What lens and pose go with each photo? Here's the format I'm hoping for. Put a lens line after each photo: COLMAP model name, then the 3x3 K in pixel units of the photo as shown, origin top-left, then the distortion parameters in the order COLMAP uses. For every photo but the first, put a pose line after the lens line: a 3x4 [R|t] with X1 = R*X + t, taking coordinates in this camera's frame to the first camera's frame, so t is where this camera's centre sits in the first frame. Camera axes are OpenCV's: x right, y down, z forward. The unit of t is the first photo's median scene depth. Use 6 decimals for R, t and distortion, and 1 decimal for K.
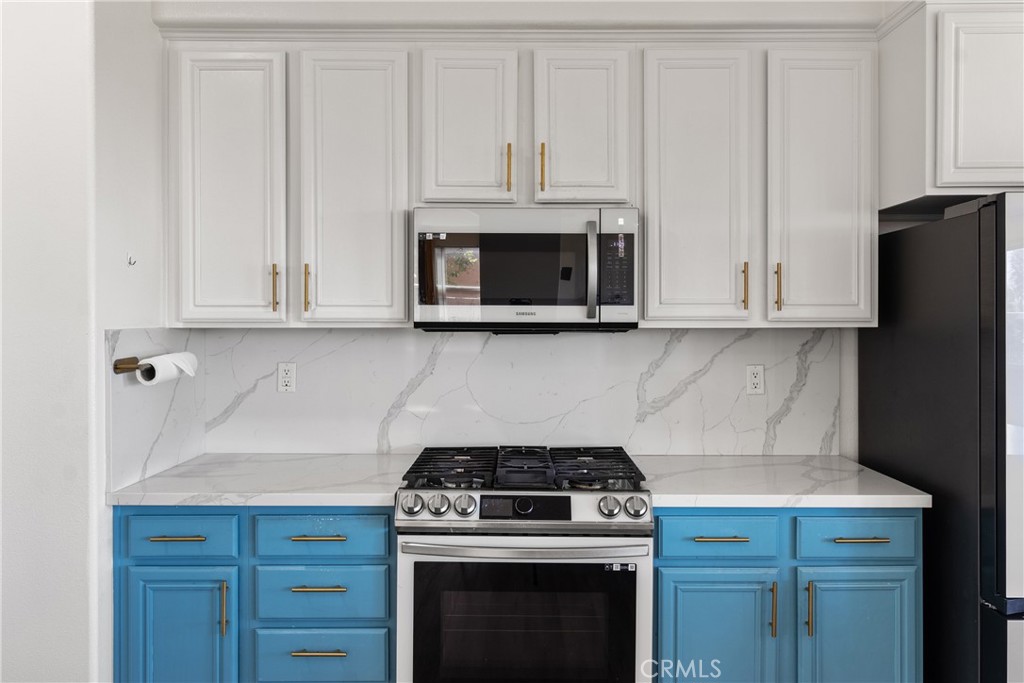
lens RADIAL K [[715.4, 0, 513.8], [0, 715.4, 324.3], [0, 0, 1]] dist [-0.000850, -0.000272]
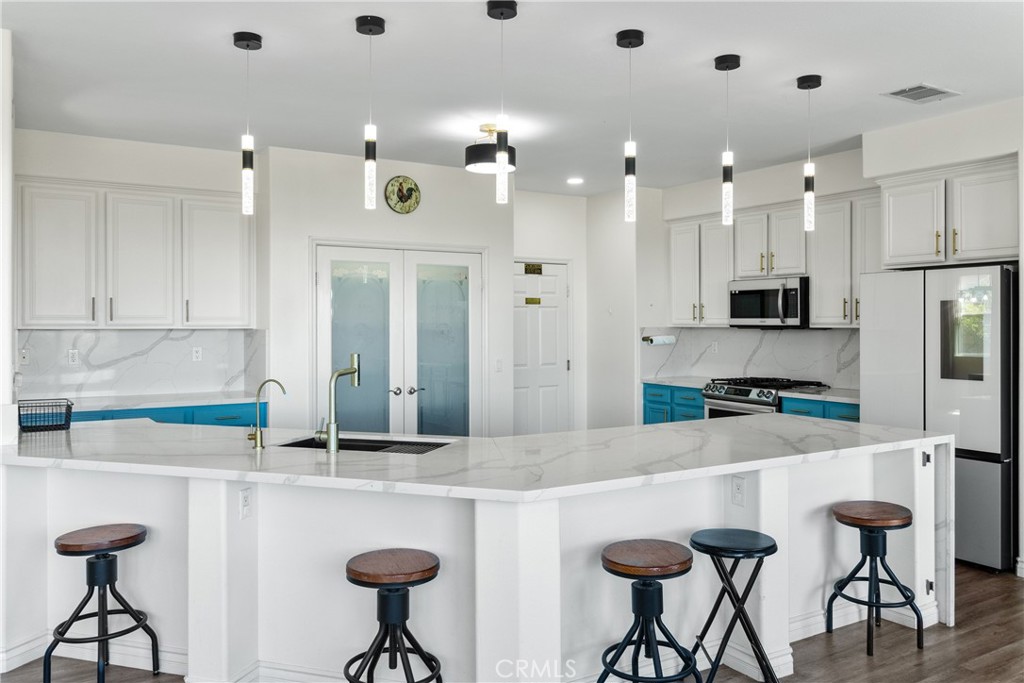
lens RADIAL K [[810.1, 0, 512.0], [0, 810.1, 341.5], [0, 0, 1]] dist [-0.000241, -0.000158]
pose [[0.520443, 0.018006, -0.853706, 1.987797], [0.001254, 0.999760, 0.021852, -0.008448], [0.853895, -0.012443, 0.520296, -1.227344]]
